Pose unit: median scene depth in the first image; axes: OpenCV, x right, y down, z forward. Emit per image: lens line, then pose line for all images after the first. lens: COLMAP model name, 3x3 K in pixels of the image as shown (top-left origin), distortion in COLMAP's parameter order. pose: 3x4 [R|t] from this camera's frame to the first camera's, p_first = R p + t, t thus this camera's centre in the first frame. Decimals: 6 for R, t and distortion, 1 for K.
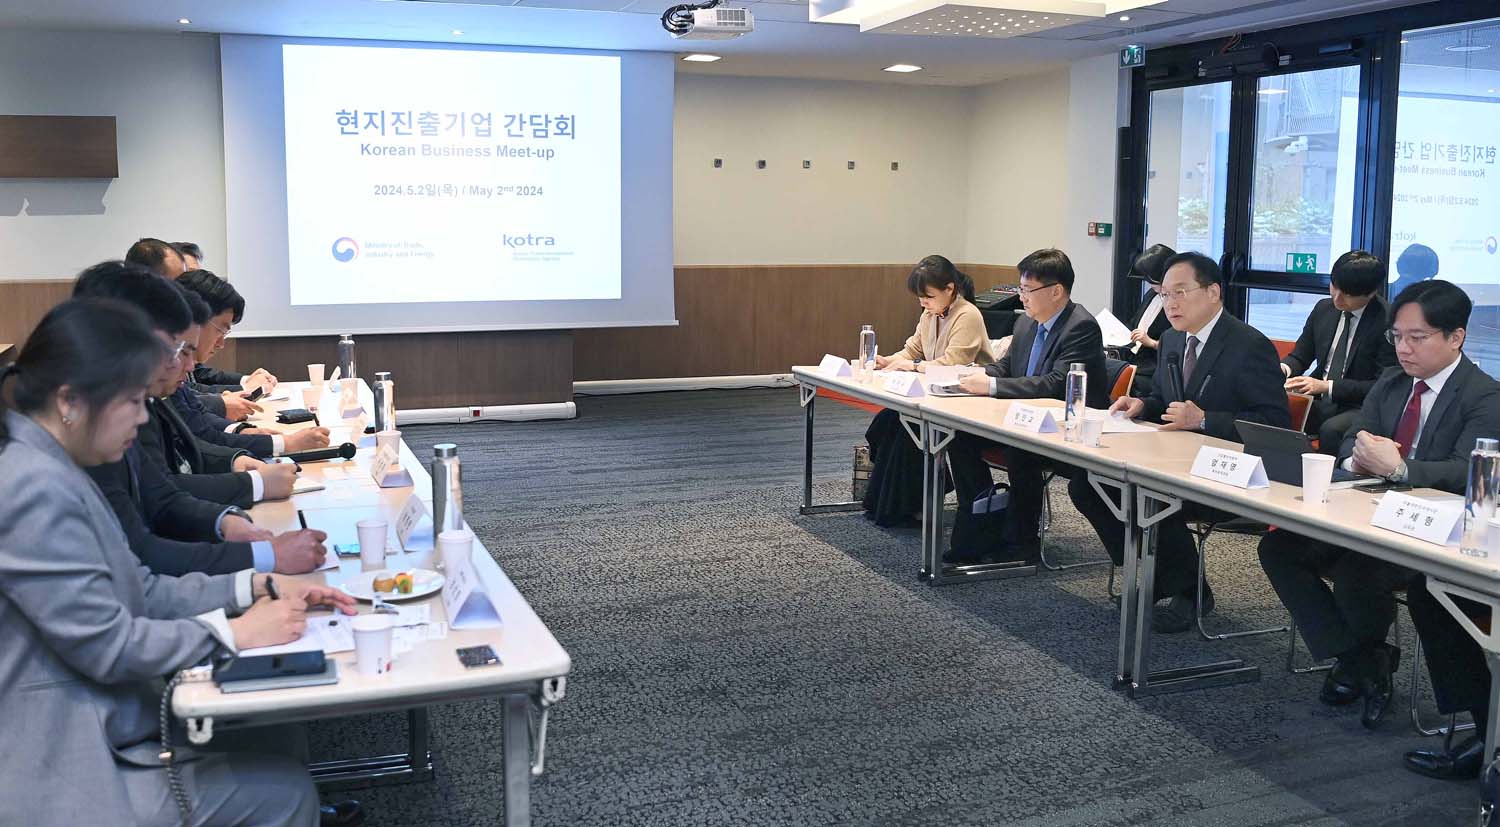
lens RADIAL K [[1317.8, 0, 682.0], [0, 1317.8, 384.7], [0, 0, 1]] dist [-0.064643, 0.000354]
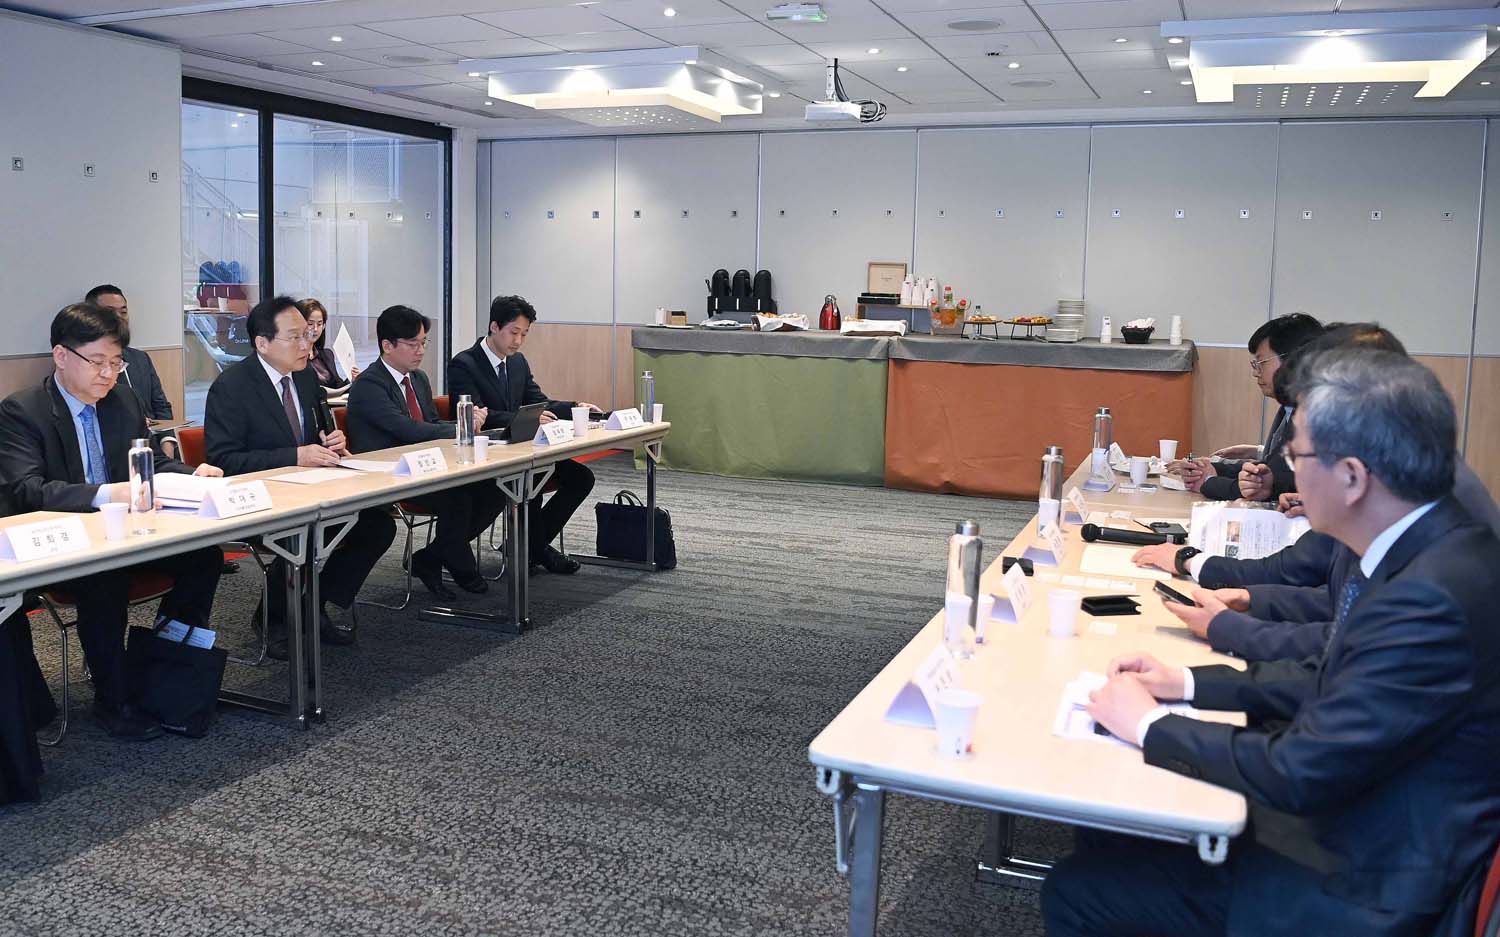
lens RADIAL K [[1219.6, 0, 750.0], [0, 1219.6, 468.5], [0, 0, 1]] dist [-0.004708, -0.002098]
pose [[-0.757584, -0.118410, 0.641908, -0.317448], [0.060877, 0.966305, 0.250098, -0.112714], [-0.649893, 0.228548, -0.724849, 0.913570]]
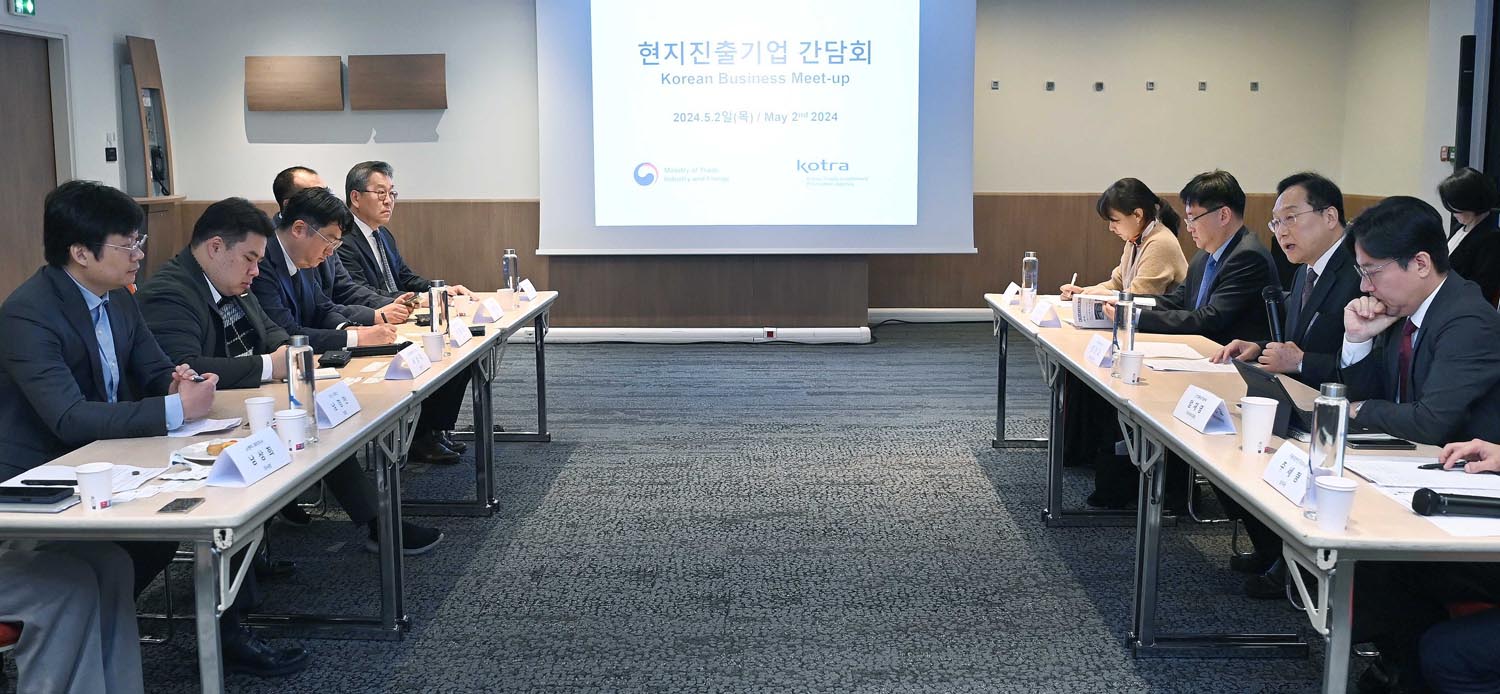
lens RADIAL K [[1333.4, 0, 750.0], [0, 1333.4, 347.0], [0, 0, 1]] dist [-0.066470, 0.003683]
pose [[0.937140, 0.045098, -0.346027, 0.215237], [-0.037659, 0.998893, 0.028196, 0.003319], [0.346915, -0.013393, 0.937801, 0.019153]]
